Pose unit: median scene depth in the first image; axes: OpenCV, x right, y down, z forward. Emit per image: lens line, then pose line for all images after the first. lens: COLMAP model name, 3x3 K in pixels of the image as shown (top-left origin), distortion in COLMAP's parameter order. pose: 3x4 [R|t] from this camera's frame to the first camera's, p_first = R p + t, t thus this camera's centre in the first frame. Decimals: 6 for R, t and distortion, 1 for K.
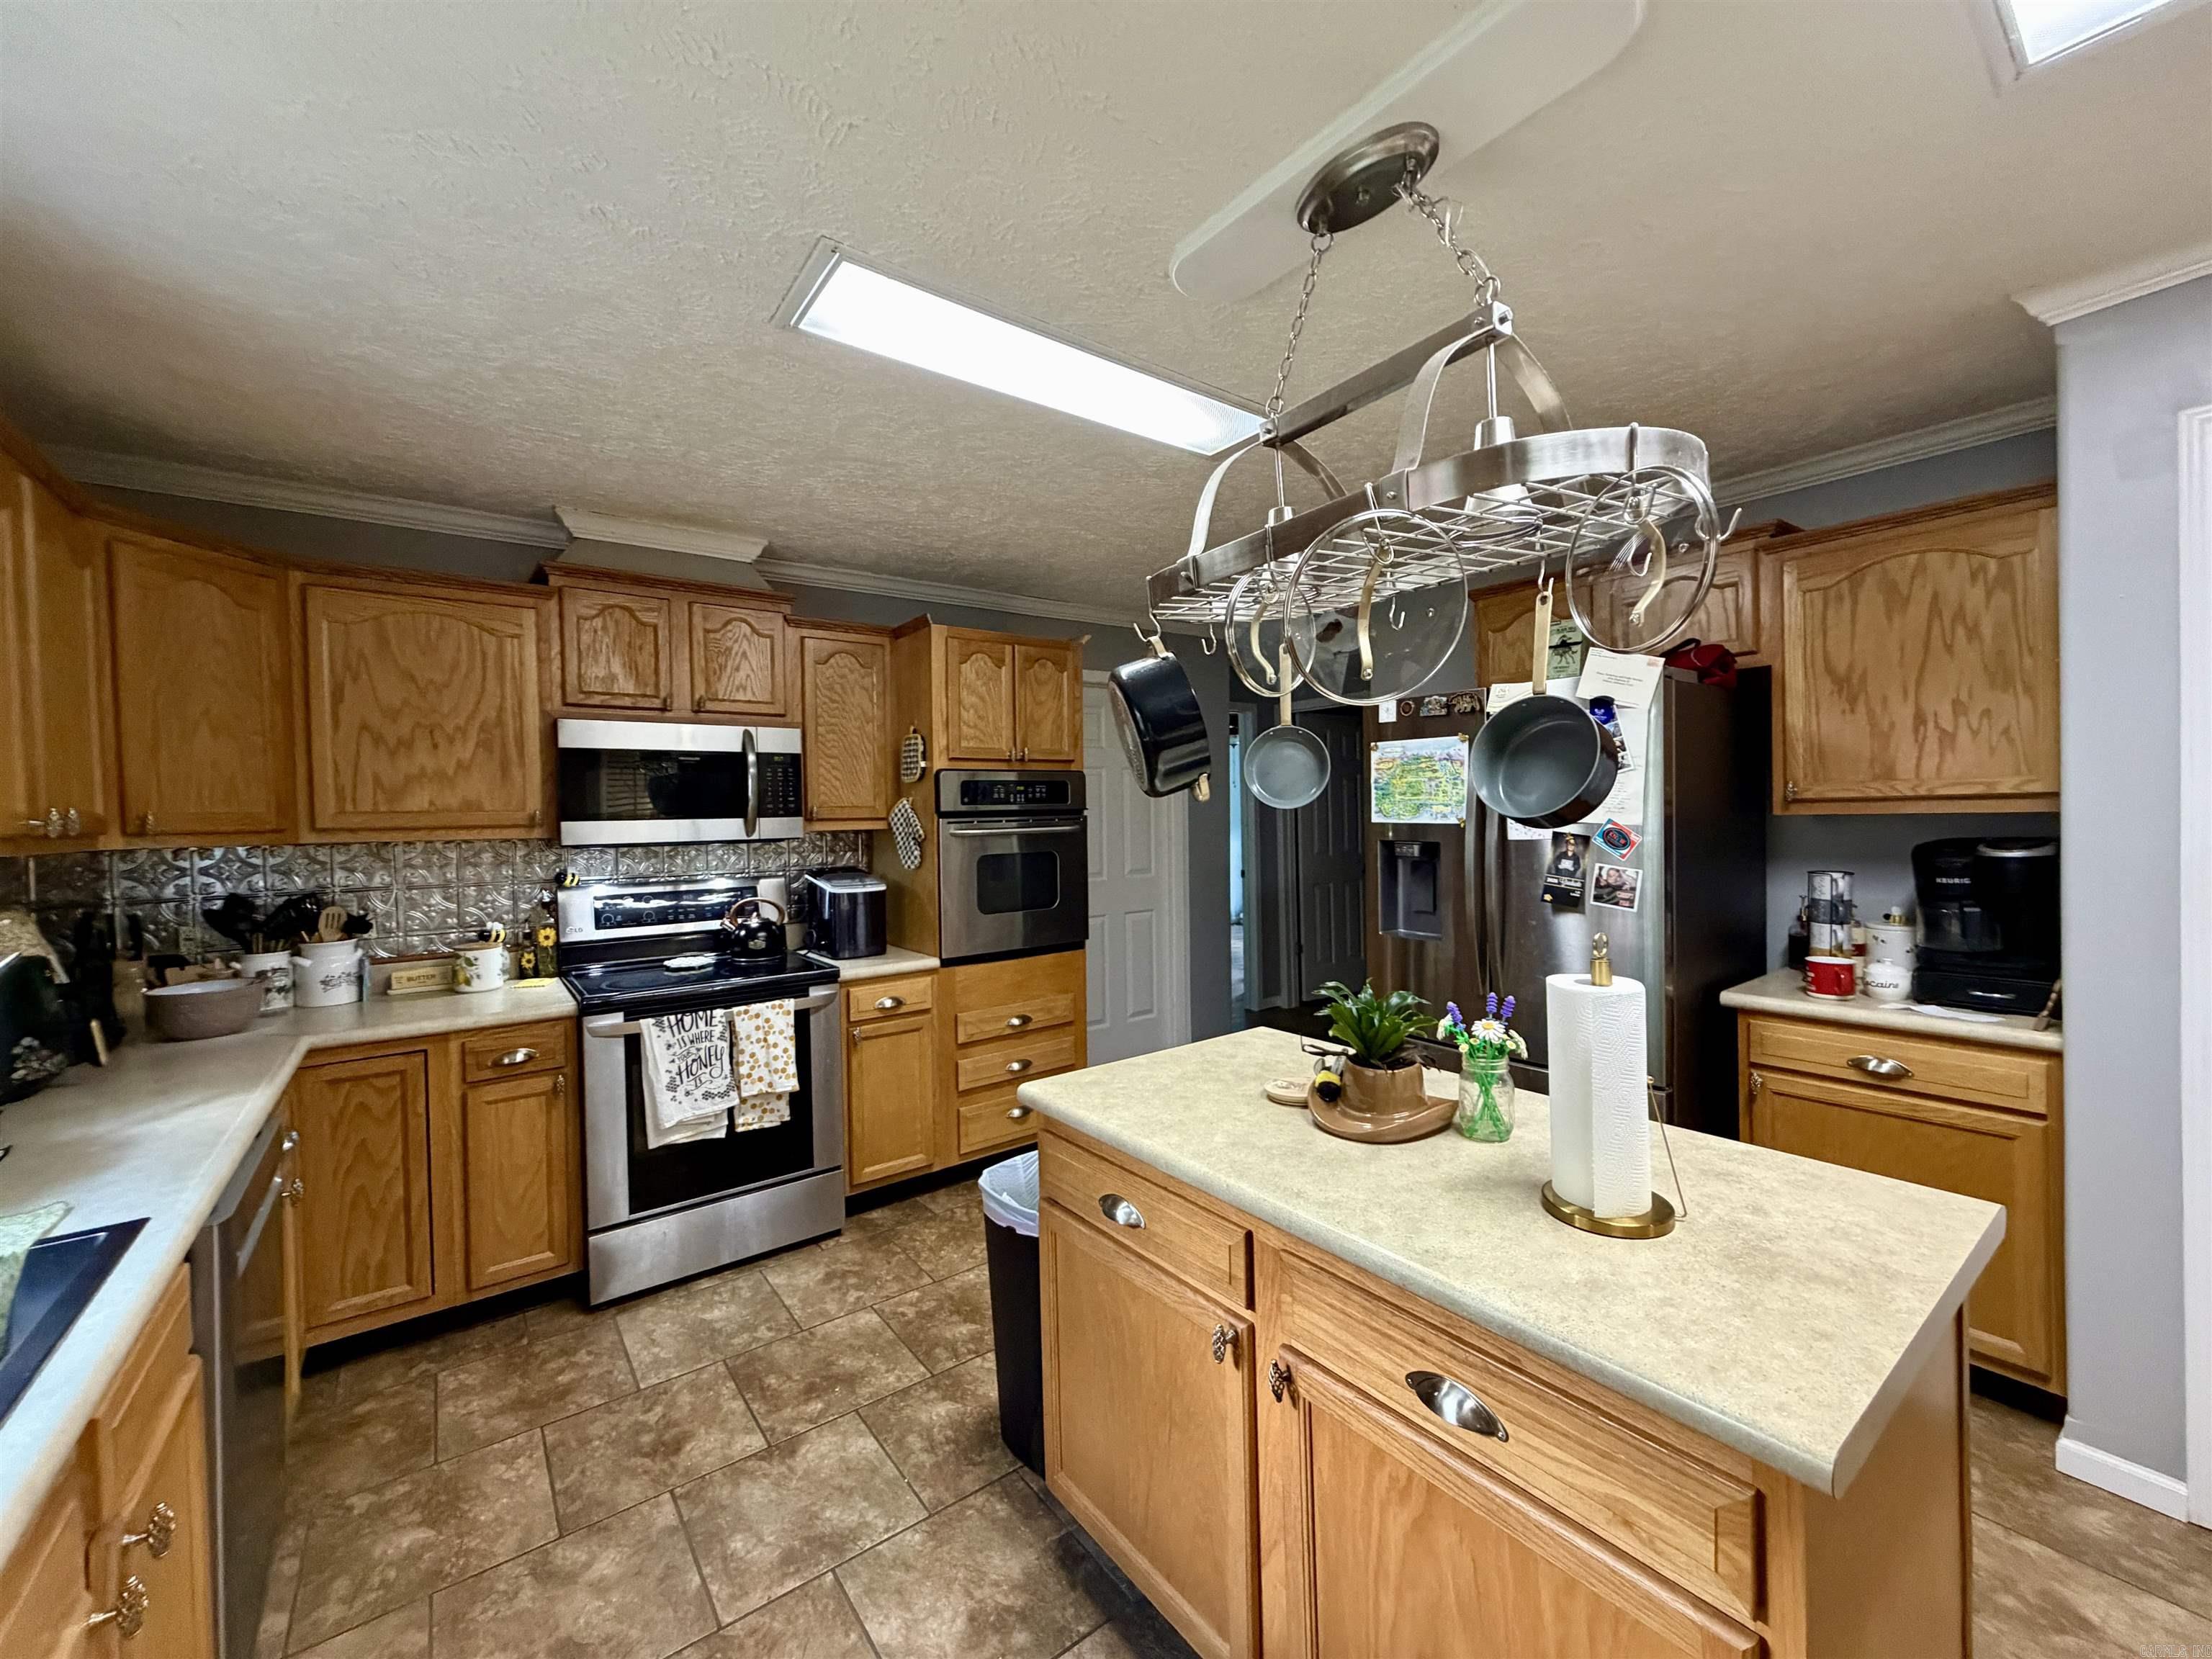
lens RADIAL K [[880.9, 0, 1105.8], [0, 880.9, 814.4], [0, 0, 1]] dist [-0.001869, 0.000125]
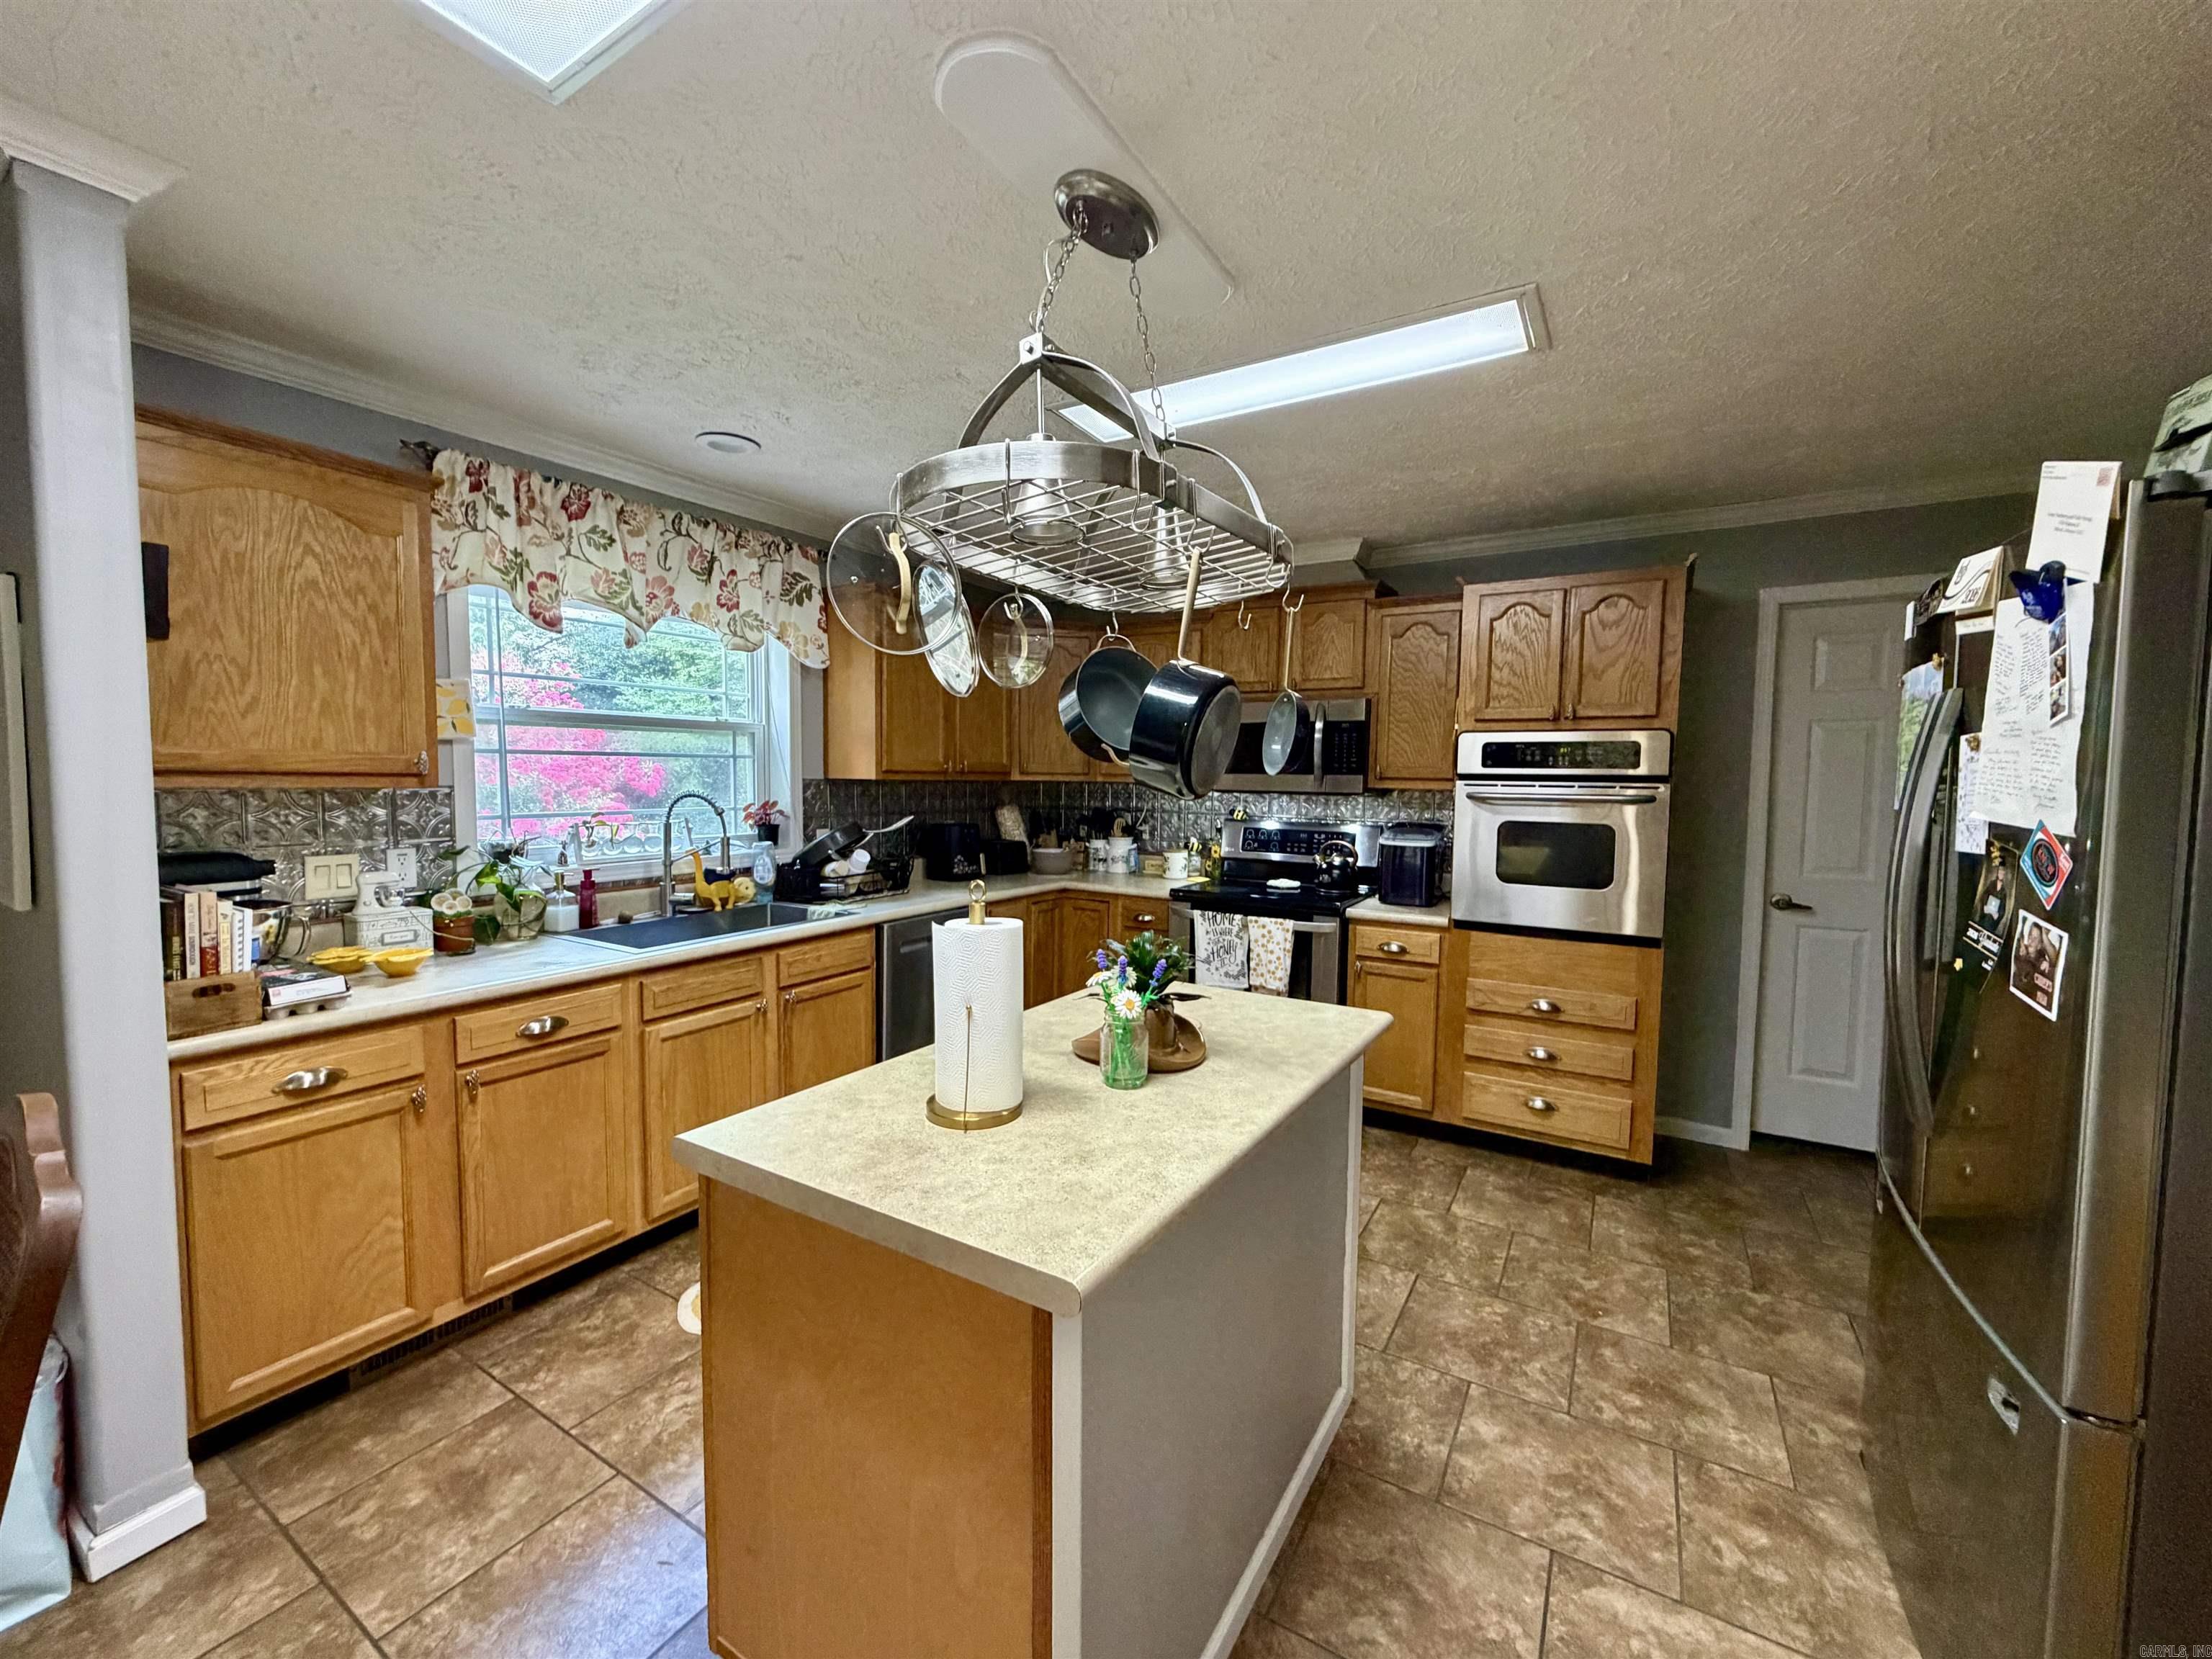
lens RADIAL K [[880.9, 0, 1104.1], [0, 880.9, 829.2], [0, 0, 1]] dist [-0.001869, 0.000125]
pose [[0.367328, 0.084082, -0.926283, 0.674074], [-0.024561, 0.996435, 0.080710, -0.013536], [0.929767, -0.006897, 0.368084, 0.284149]]
